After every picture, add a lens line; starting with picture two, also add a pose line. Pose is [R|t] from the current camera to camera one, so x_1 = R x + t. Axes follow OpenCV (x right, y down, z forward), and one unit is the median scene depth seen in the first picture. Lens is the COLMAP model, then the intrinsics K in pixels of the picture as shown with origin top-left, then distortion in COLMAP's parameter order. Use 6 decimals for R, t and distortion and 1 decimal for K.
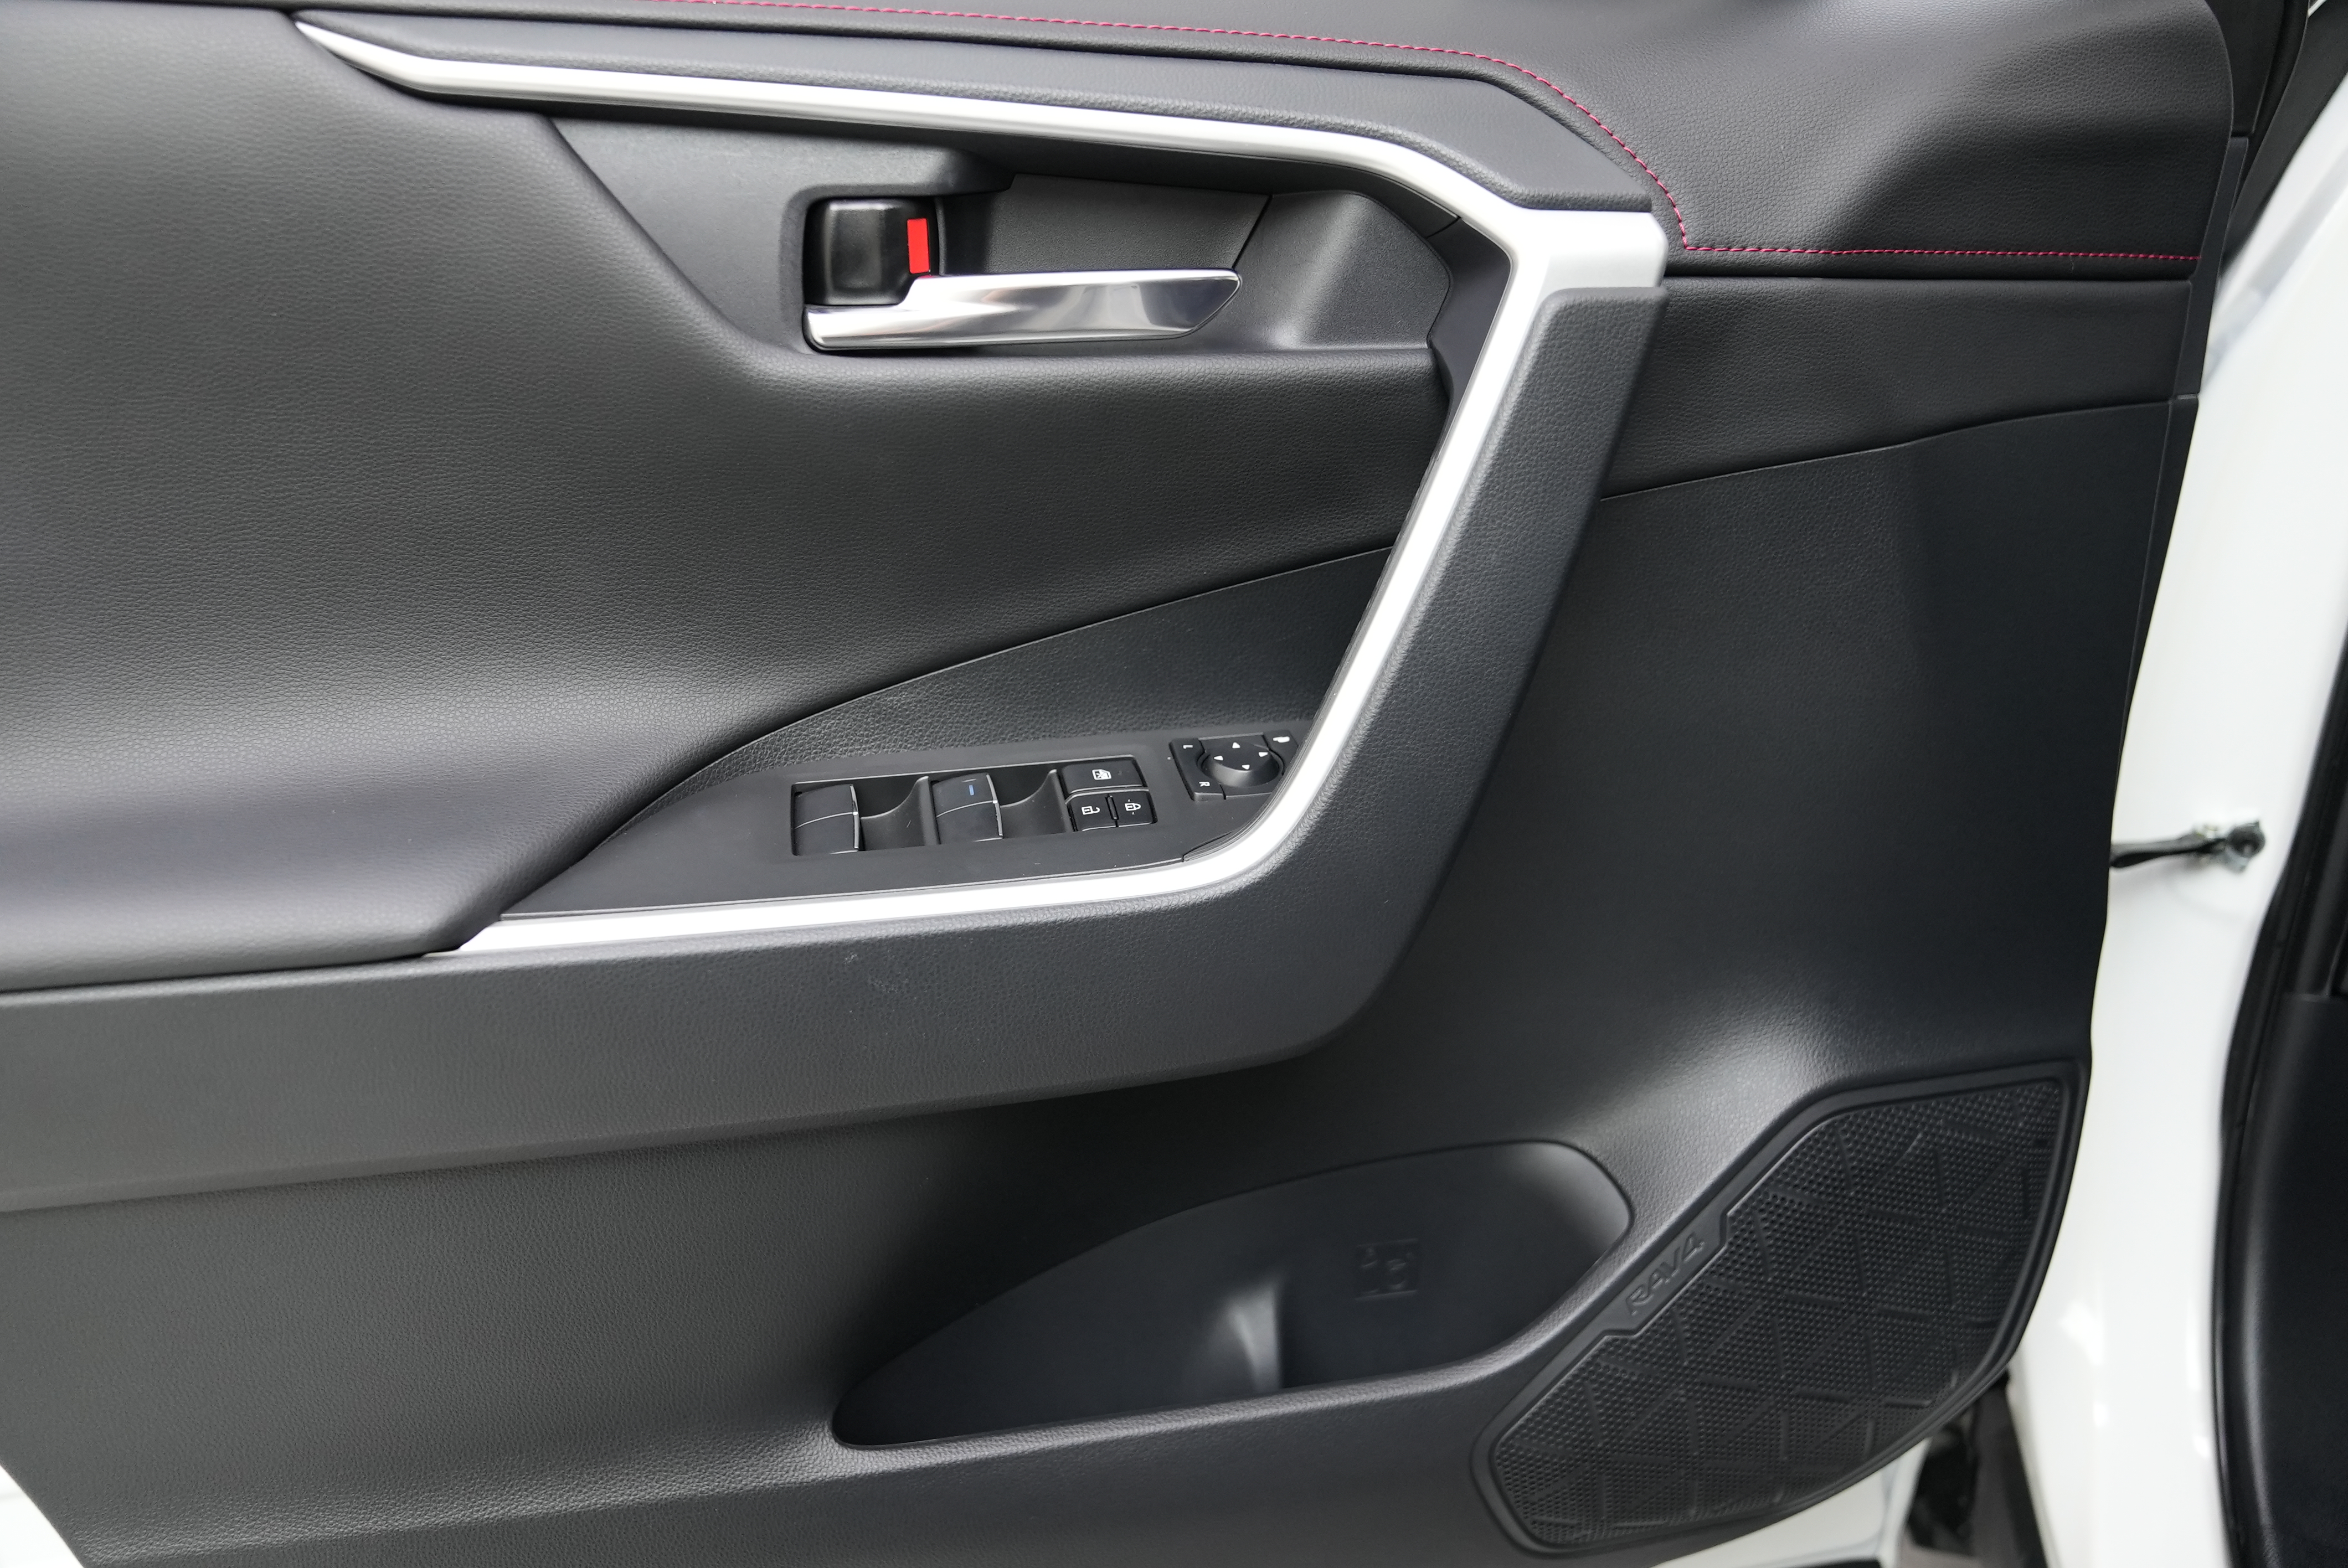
lens RADIAL K [[1625.4, 0, 1174.0], [0, 1625.4, 784.0], [0, 0, 1]] dist [-0.123922, 0.069440]
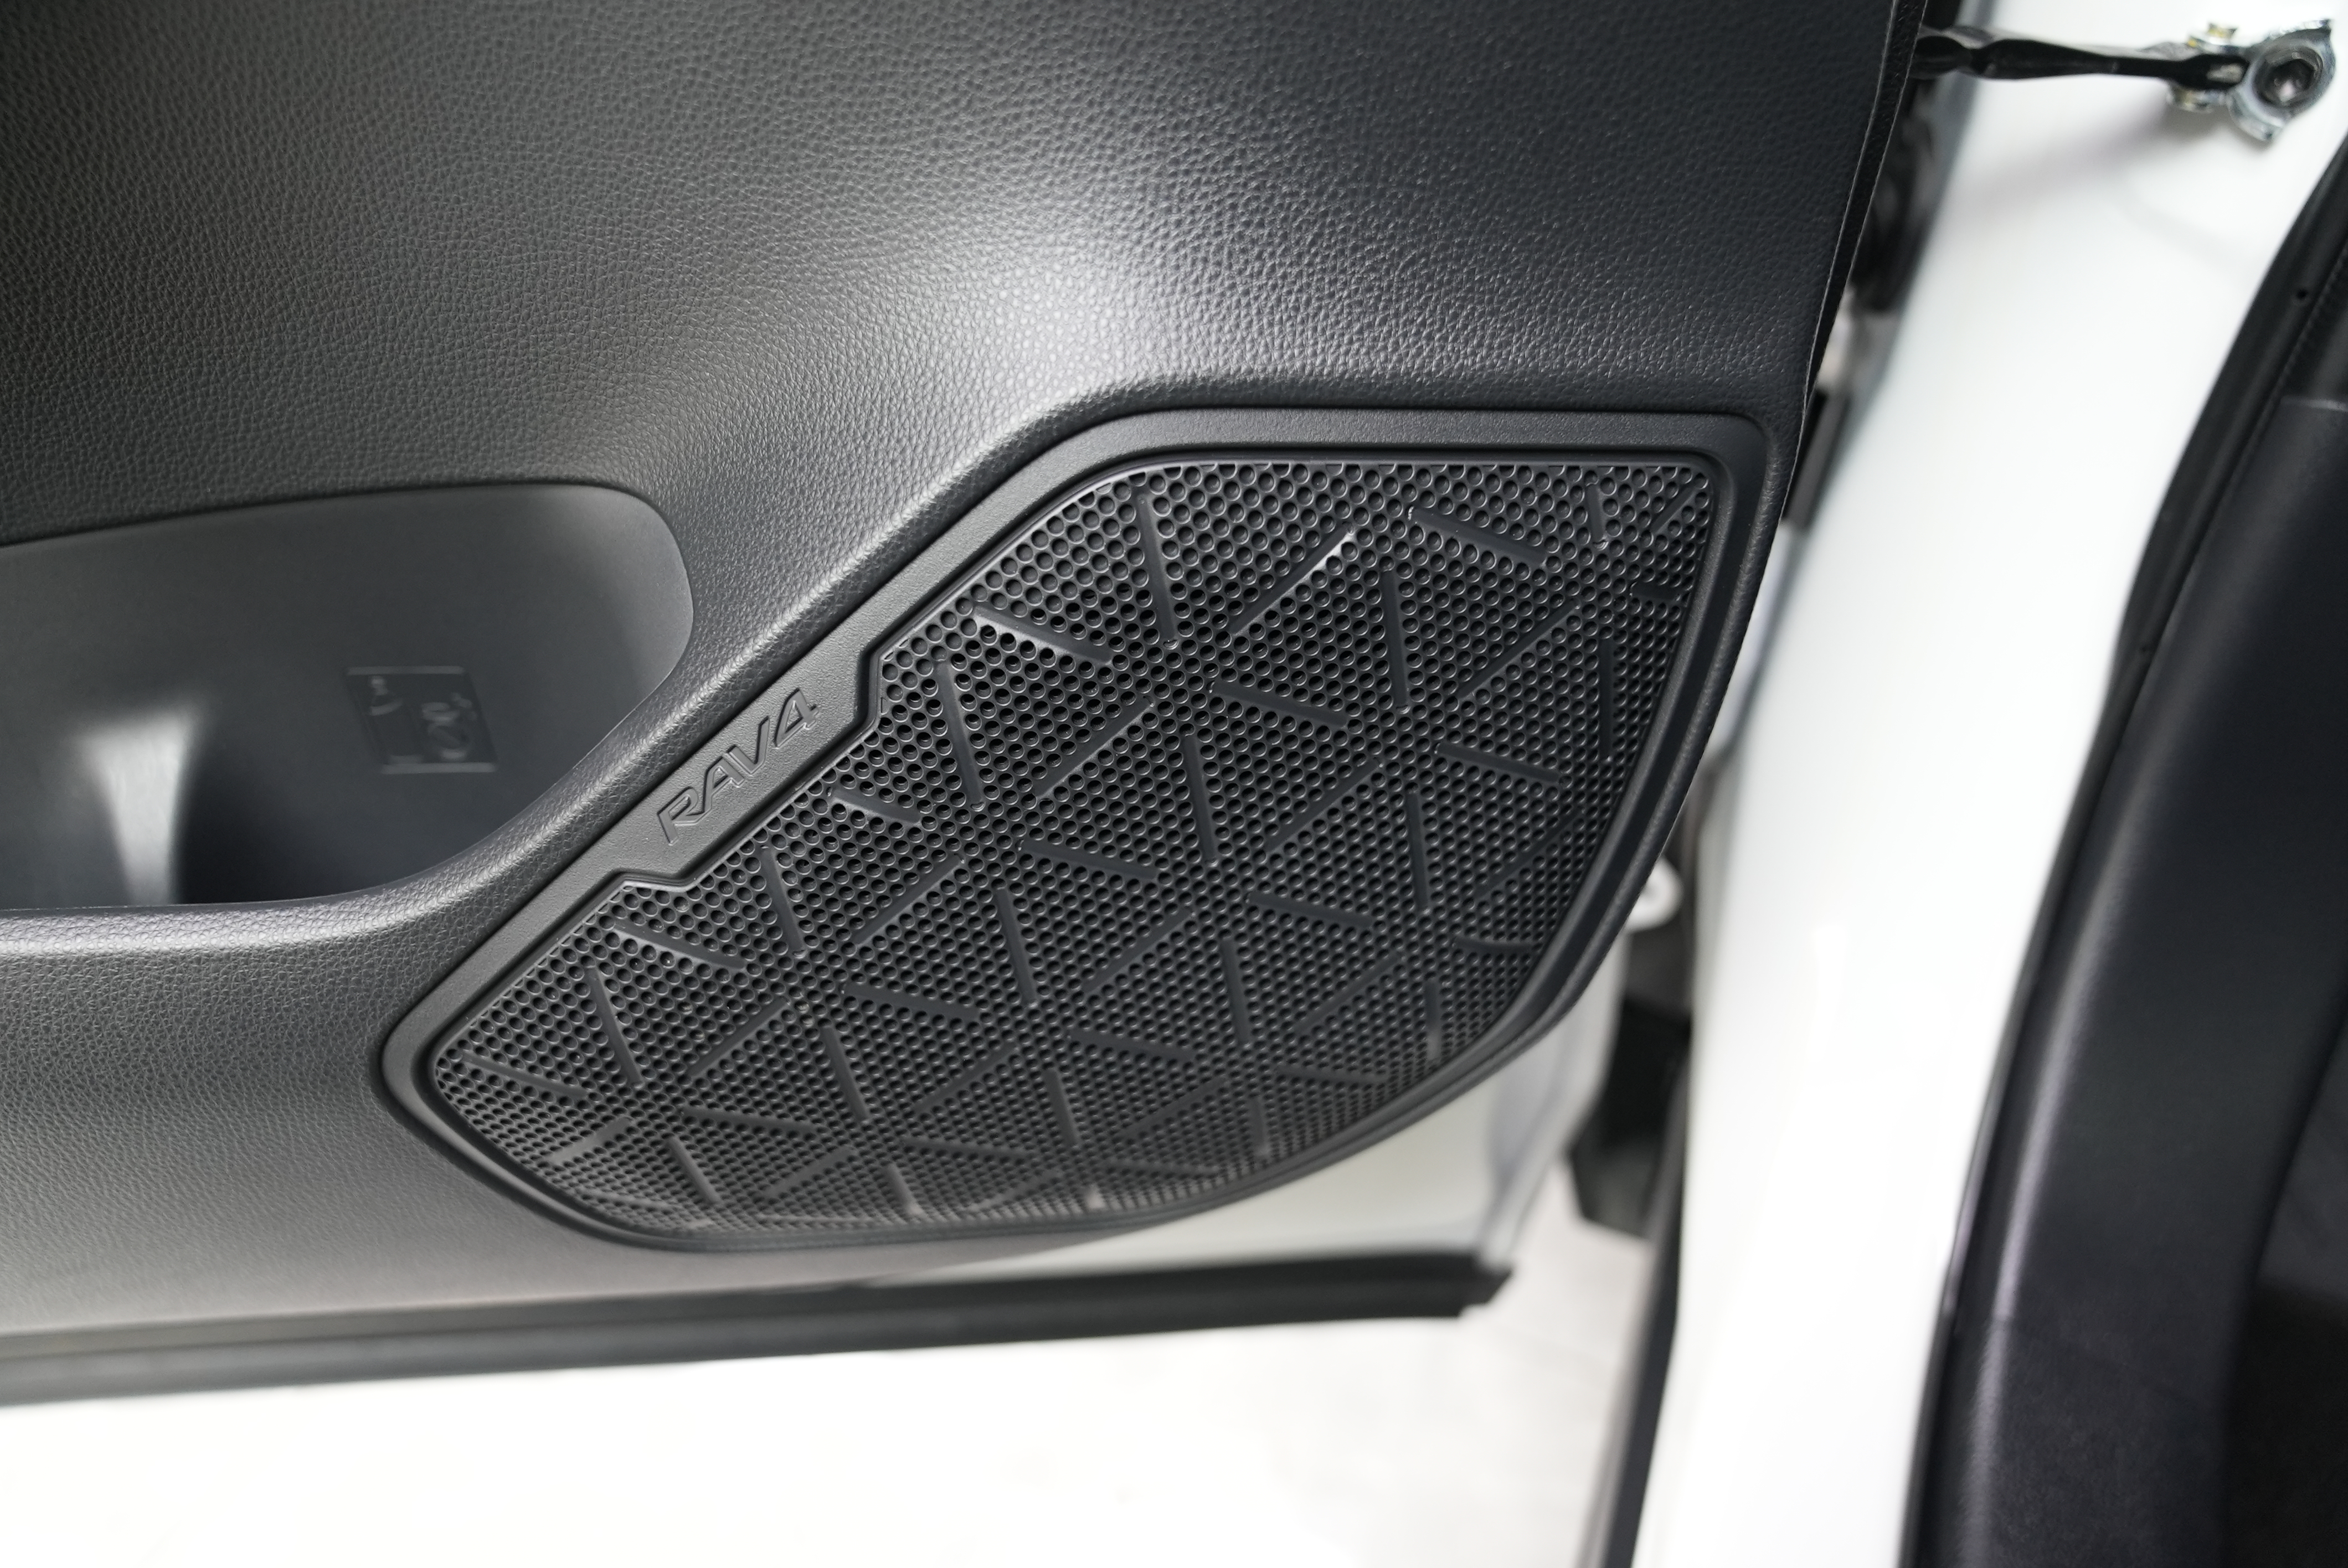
lens RADIAL K [[1625.4, 0, 1174.0], [0, 1625.4, 784.0], [0, 0, 1]] dist [-0.123922, 0.069440]
pose [[0.995615, 0.093514, -0.002251, 0.405132], [-0.088097, 0.945496, 0.313492, 0.141932], [0.031444, -0.311919, 0.949588, 0.515432]]
